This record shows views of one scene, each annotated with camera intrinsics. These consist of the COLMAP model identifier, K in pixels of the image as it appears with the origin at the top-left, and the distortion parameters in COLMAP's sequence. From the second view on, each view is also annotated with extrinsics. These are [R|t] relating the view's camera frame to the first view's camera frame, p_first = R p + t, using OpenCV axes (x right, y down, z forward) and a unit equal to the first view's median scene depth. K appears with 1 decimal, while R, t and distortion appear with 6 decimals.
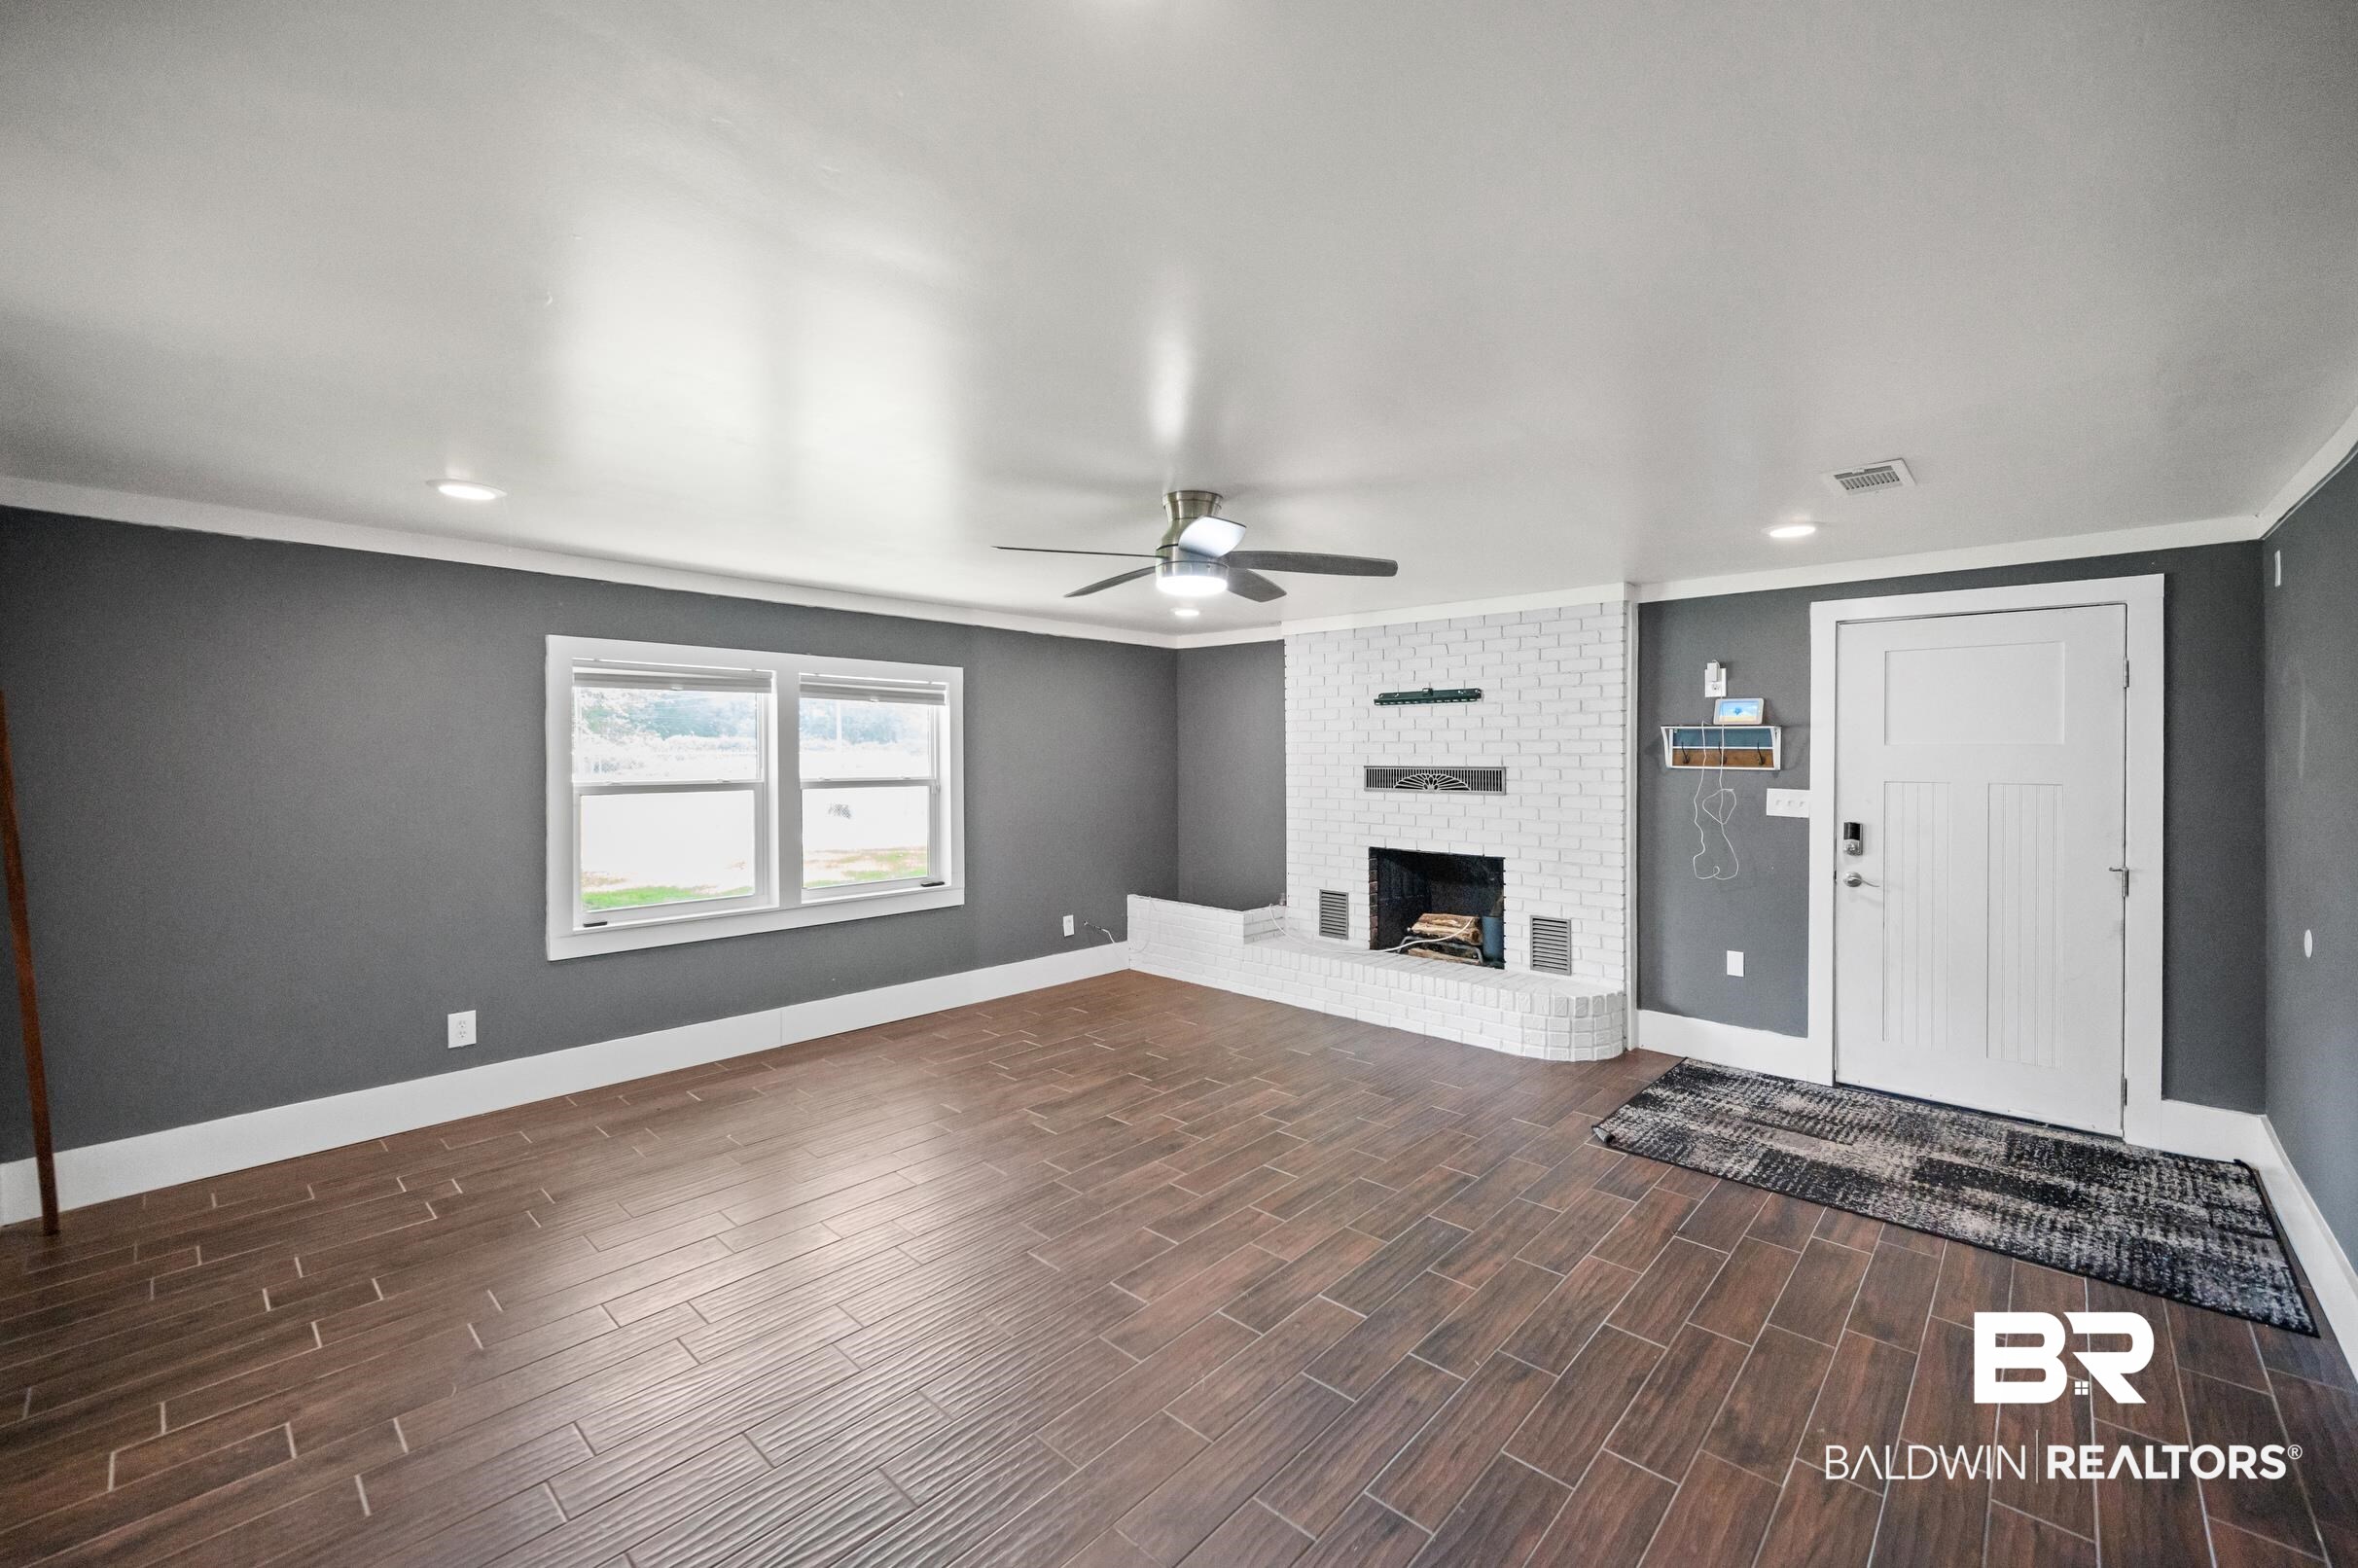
lens RADIAL K [[960.0, 0, 1202.1], [0, 960.0, 749.2], [0, 0, 1]] dist [-0.005464, -0.000079]
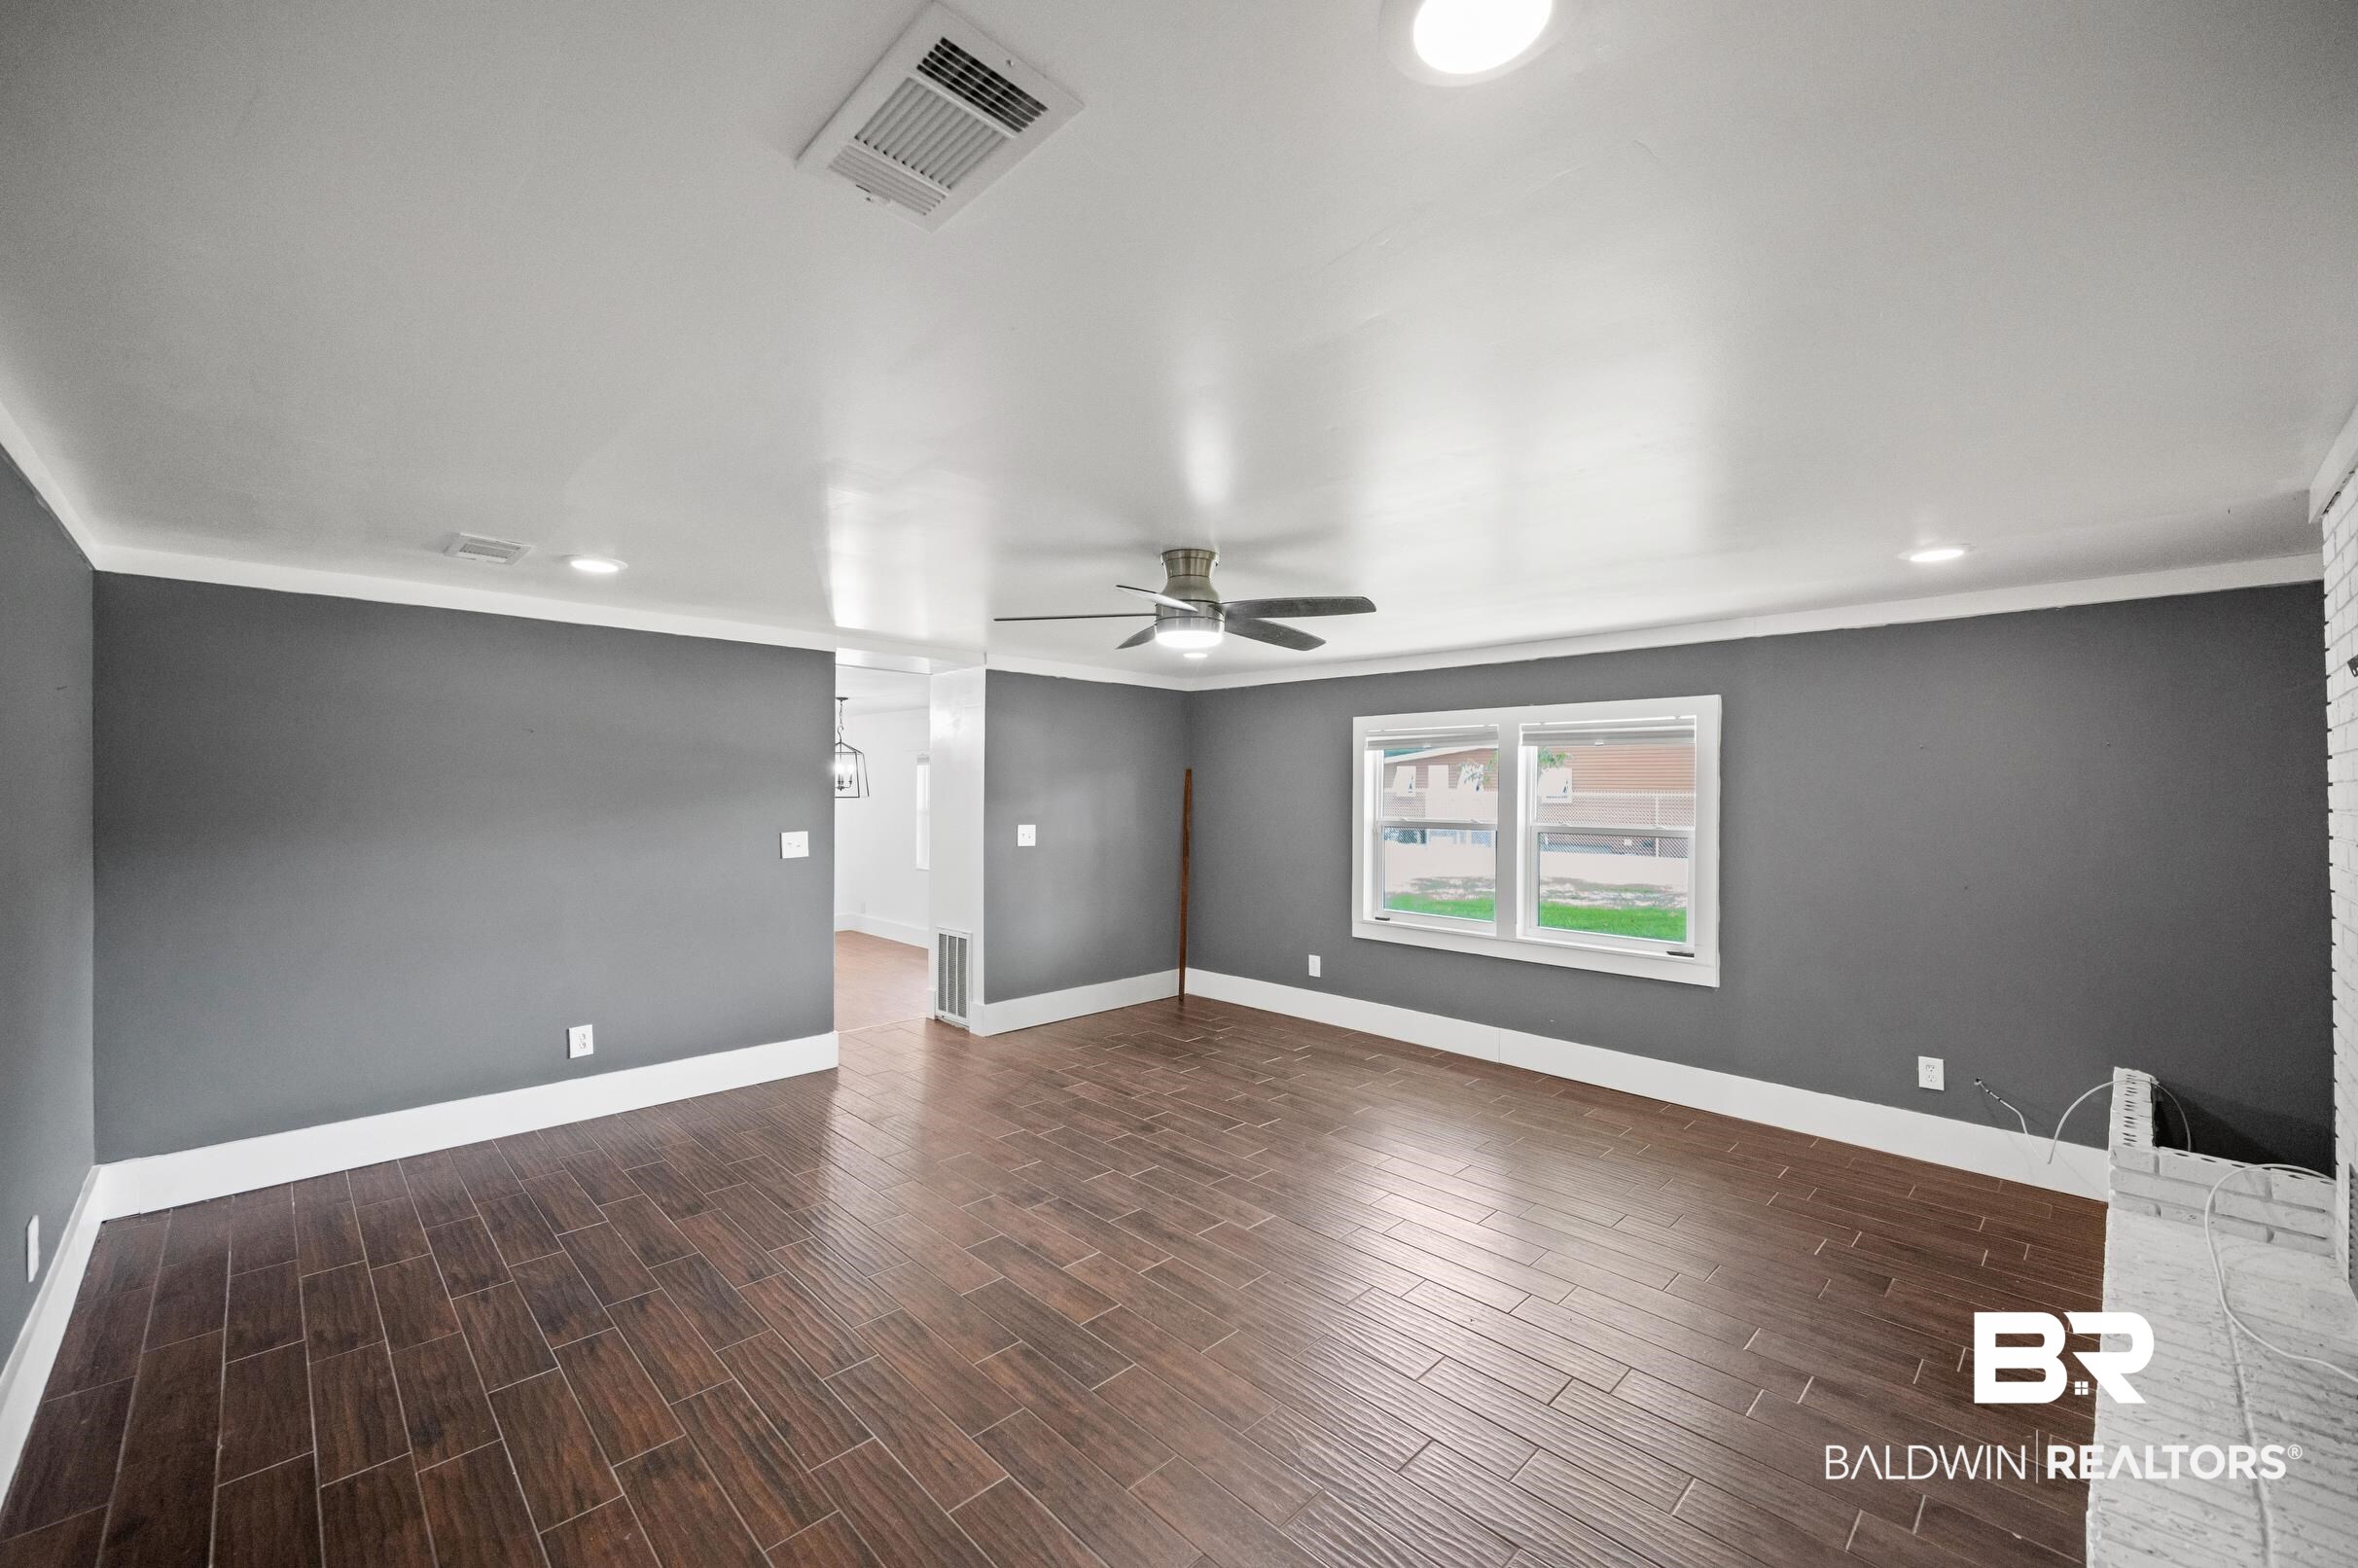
lens RADIAL K [[938.5, 0, 1176.0], [0, 938.5, 784.5], [0, 0, 1]] dist [0.000021, 0.000291]
pose [[-0.066175, -0.005321, -0.997794, 0.952626], [-0.001960, 0.999985, -0.005203, -0.007994], [0.997806, 0.001611, -0.066185, 0.992802]]
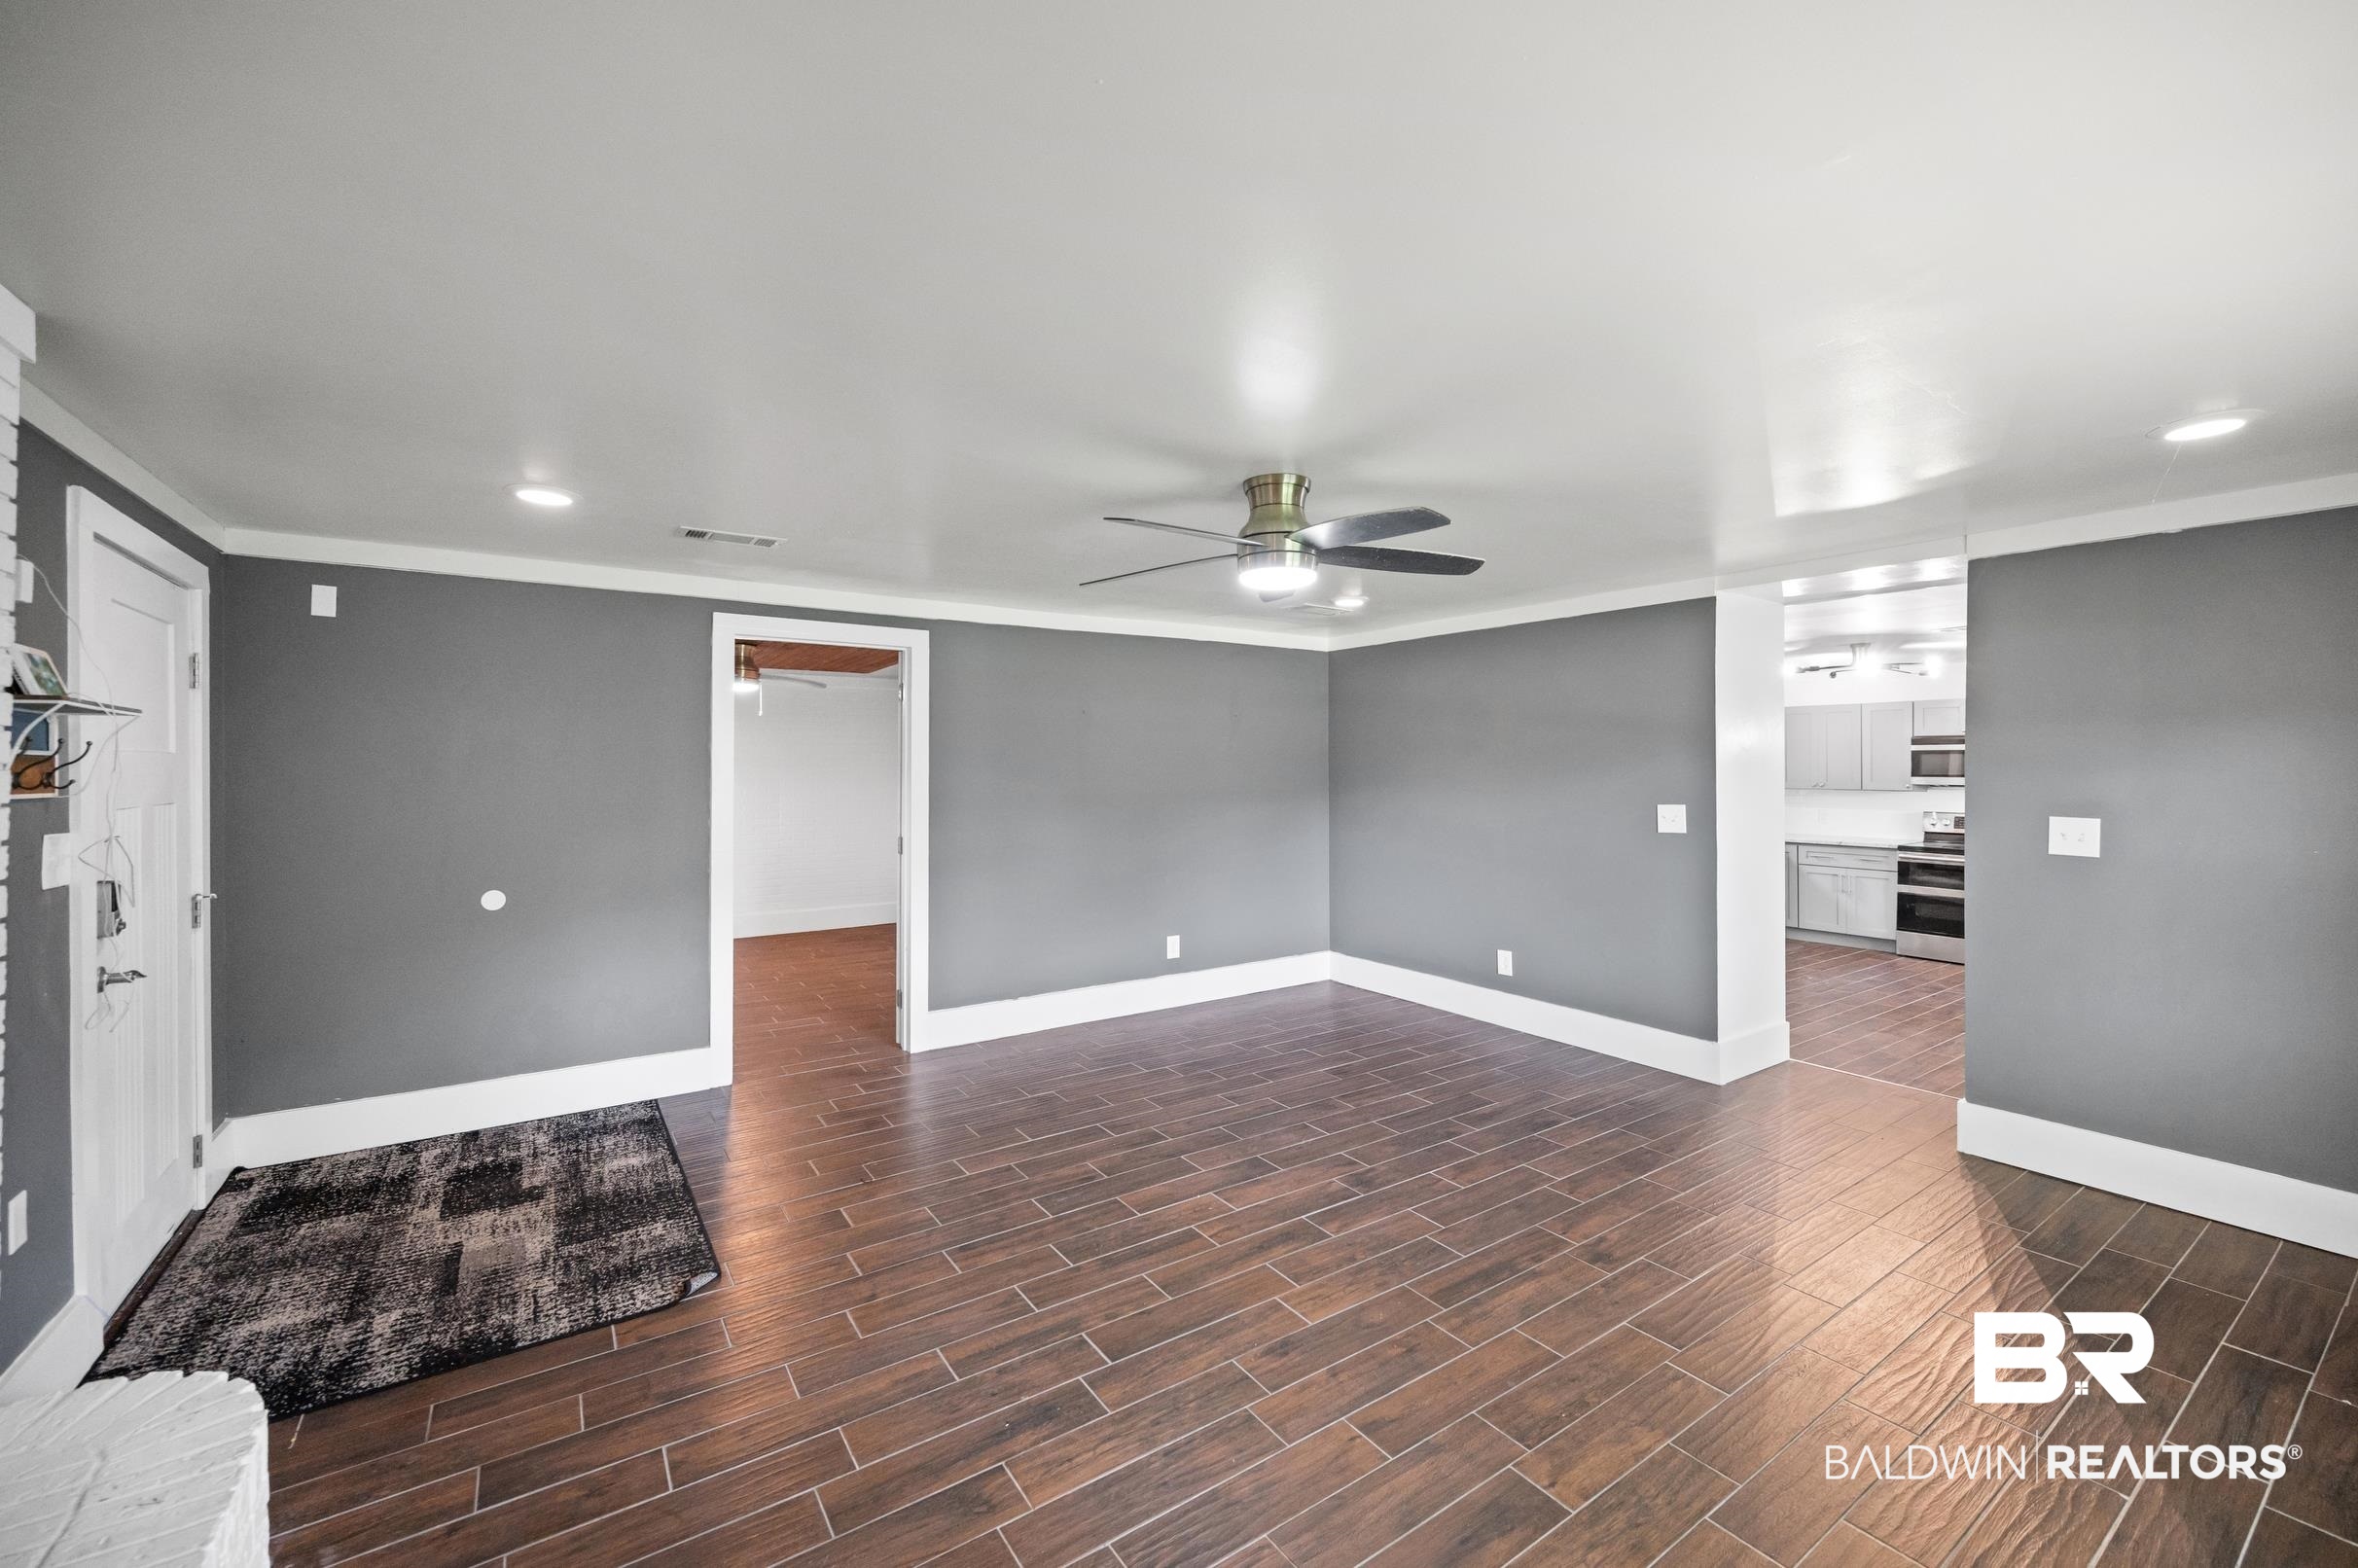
lens RADIAL K [[960.0, 0, 1198.1], [0, 960.0, 767.3], [0, 0, 1]] dist [-0.005464, -0.000079]
pose [[-0.972225, -0.001412, 0.234043, -0.139482], [-0.001127, 0.999998, 0.001351, 0.005783], [-0.234044, 0.001050, -0.972225, 1.785717]]
